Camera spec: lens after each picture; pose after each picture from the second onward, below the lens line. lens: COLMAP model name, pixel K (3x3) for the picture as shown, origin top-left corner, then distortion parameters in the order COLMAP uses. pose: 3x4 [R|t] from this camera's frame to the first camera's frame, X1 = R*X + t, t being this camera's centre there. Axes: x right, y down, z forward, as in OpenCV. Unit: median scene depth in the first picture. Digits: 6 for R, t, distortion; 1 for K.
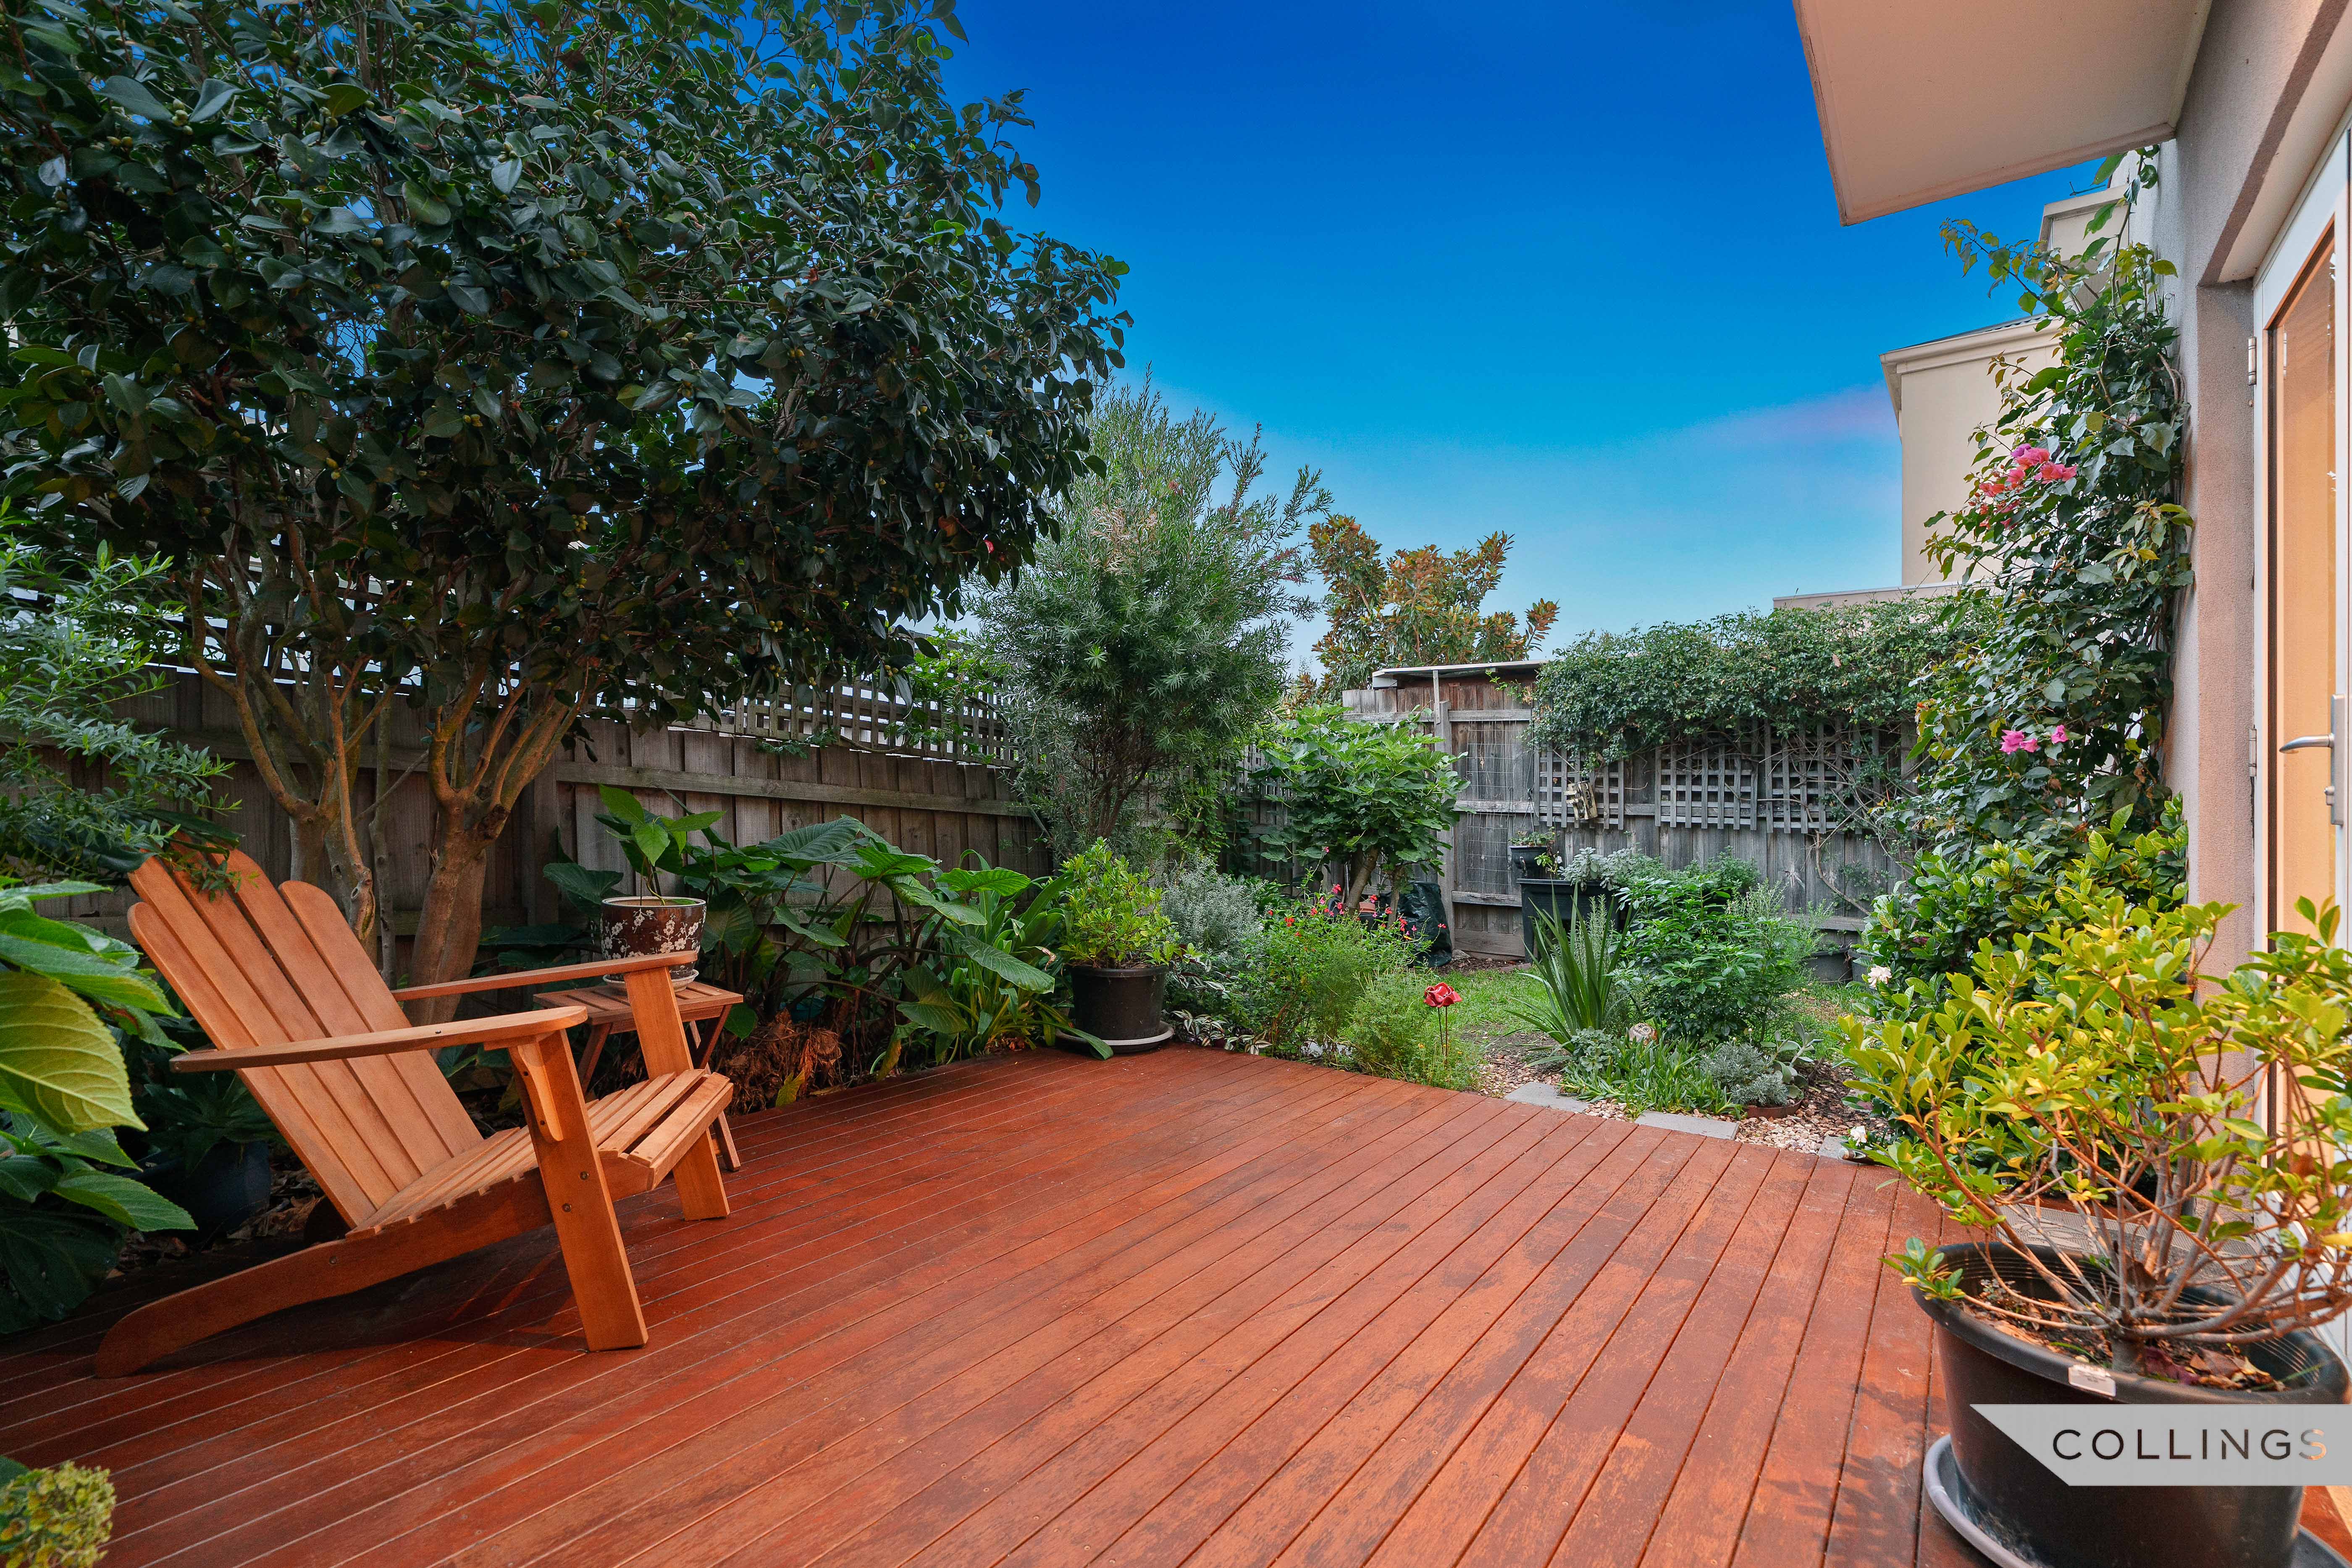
lens RADIAL K [[1075.0, 0, 1180.0], [0, 1075.0, 781.8], [0, 0, 1]] dist [-0.004511, -0.000314]
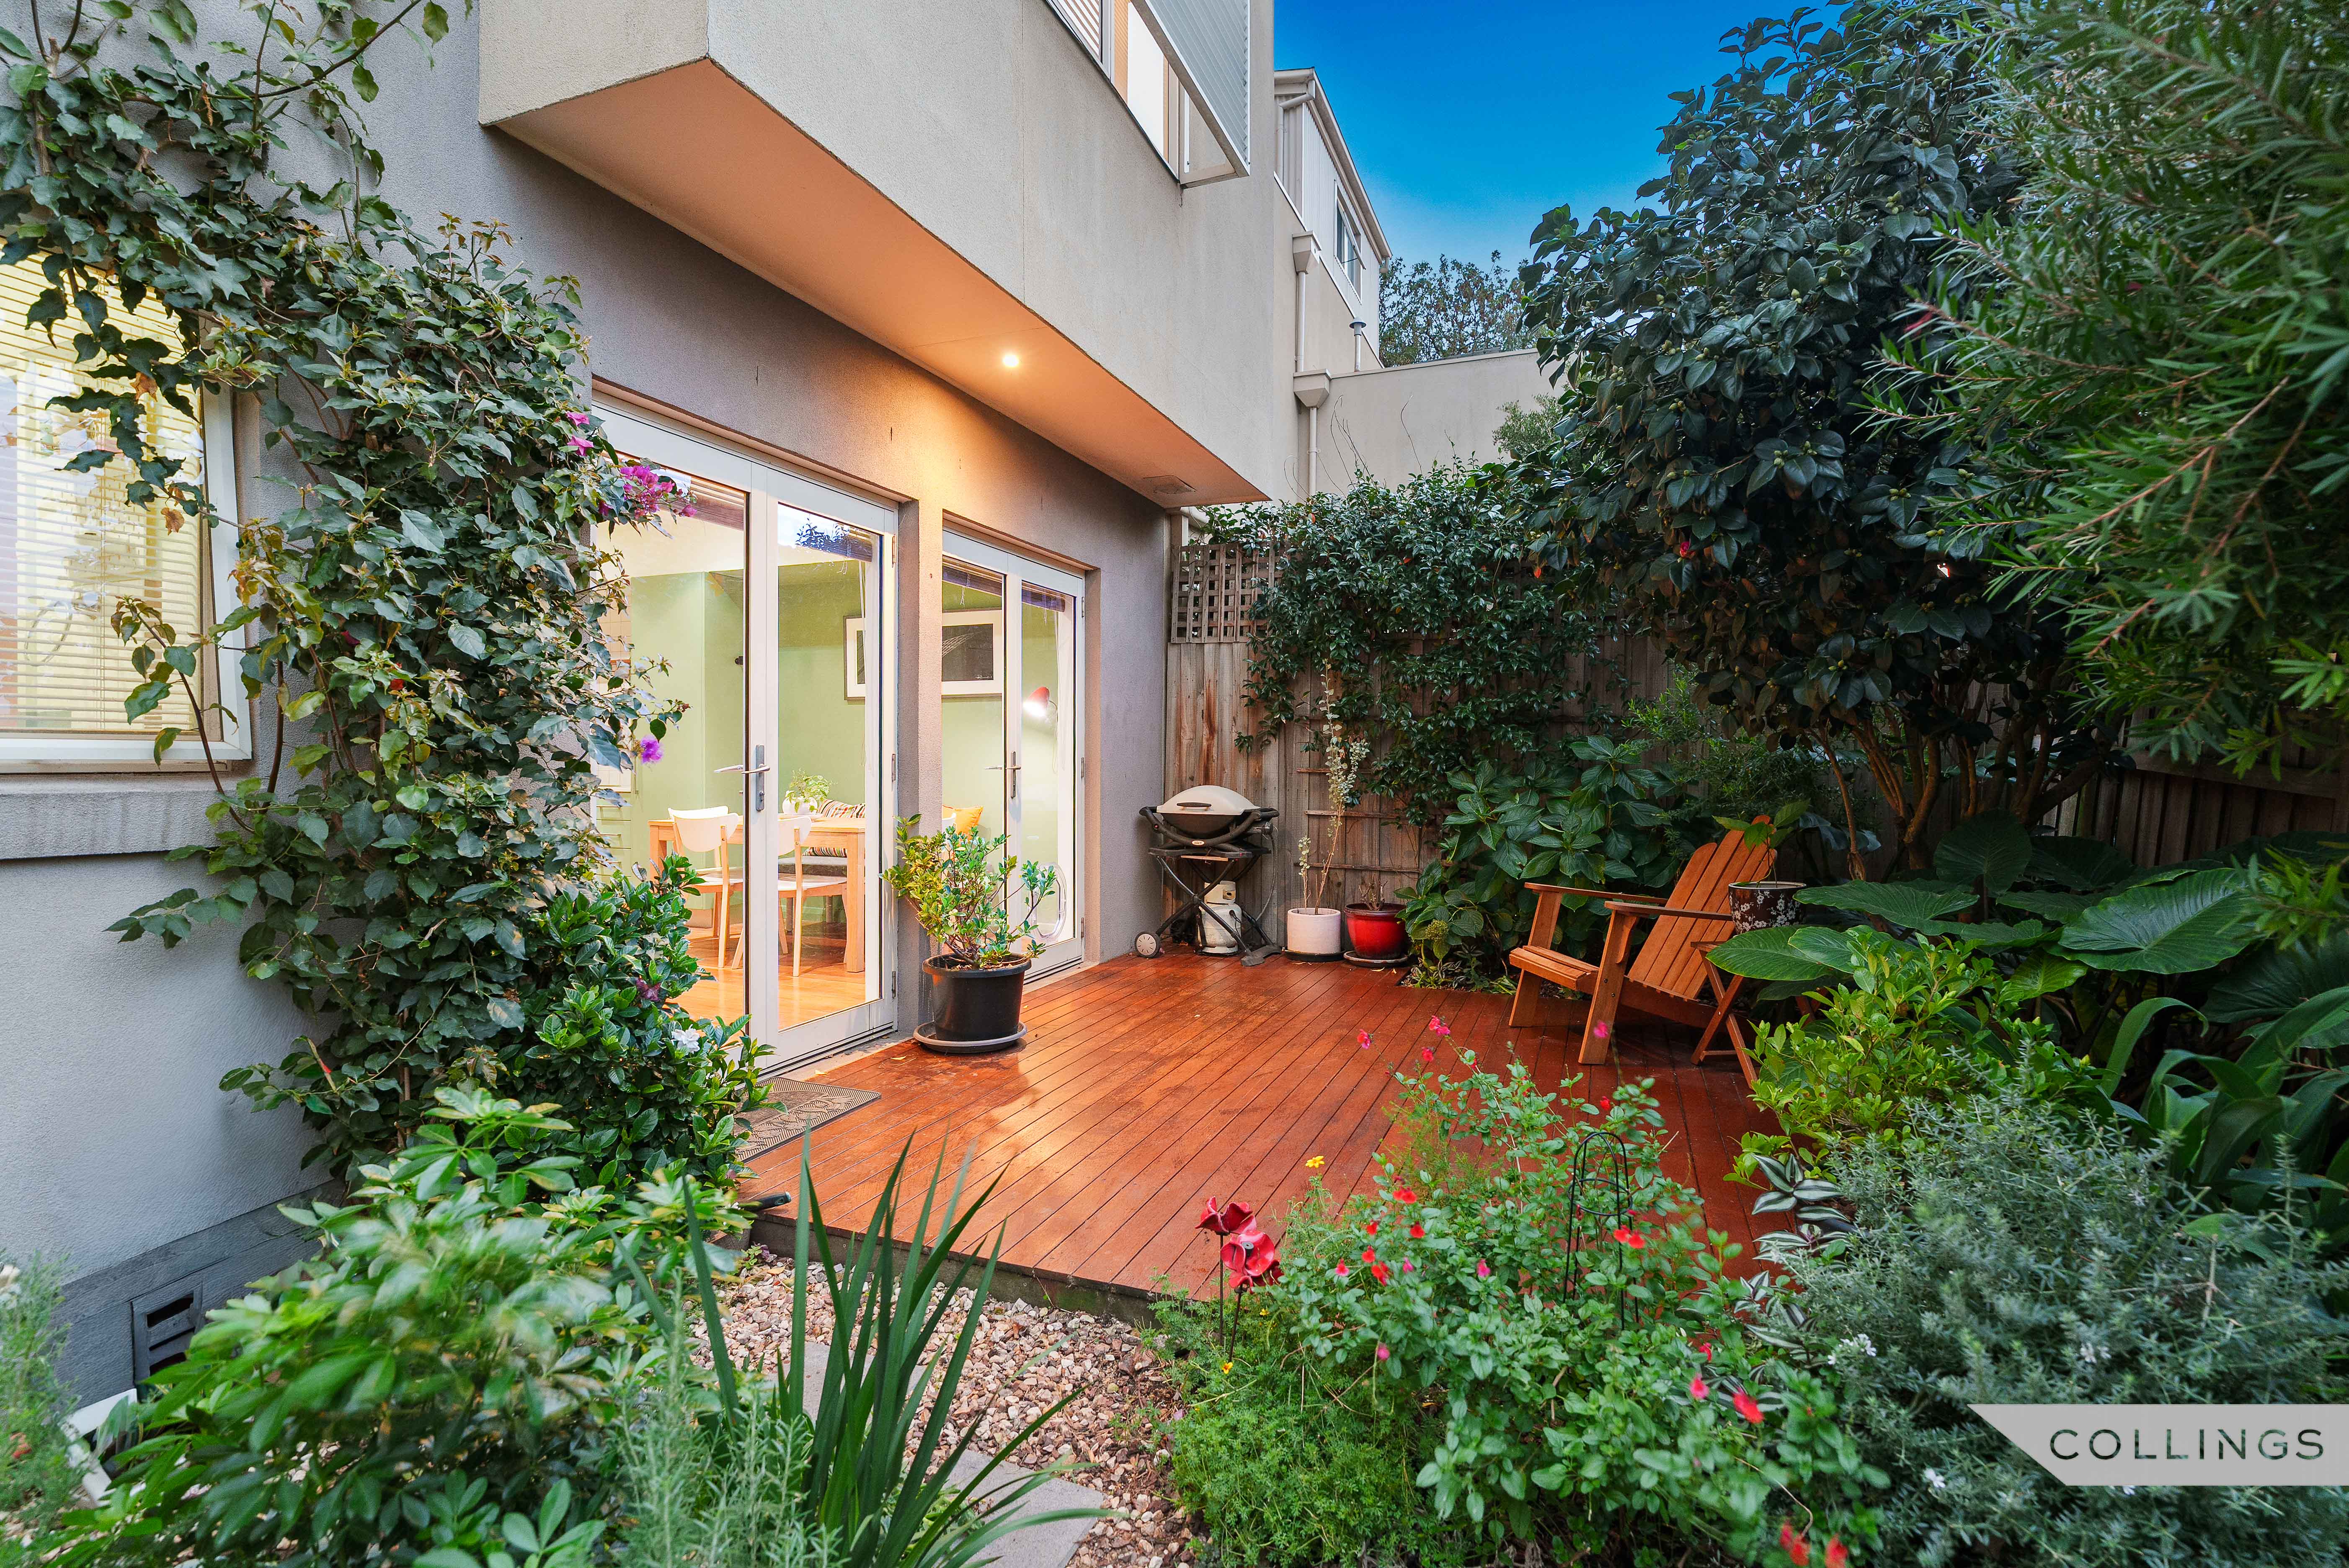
lens RADIAL K [[1073.5, 0, 1178.5], [0, 1073.5, 781.8], [0, 0, 1]] dist [-0.004511, -0.000314]
pose [[-0.964604, 0.003528, -0.263680, 0.763997], [0.002584, 0.999989, 0.003925, -0.029667], [0.263691, 0.003104, -0.964602, 2.812206]]
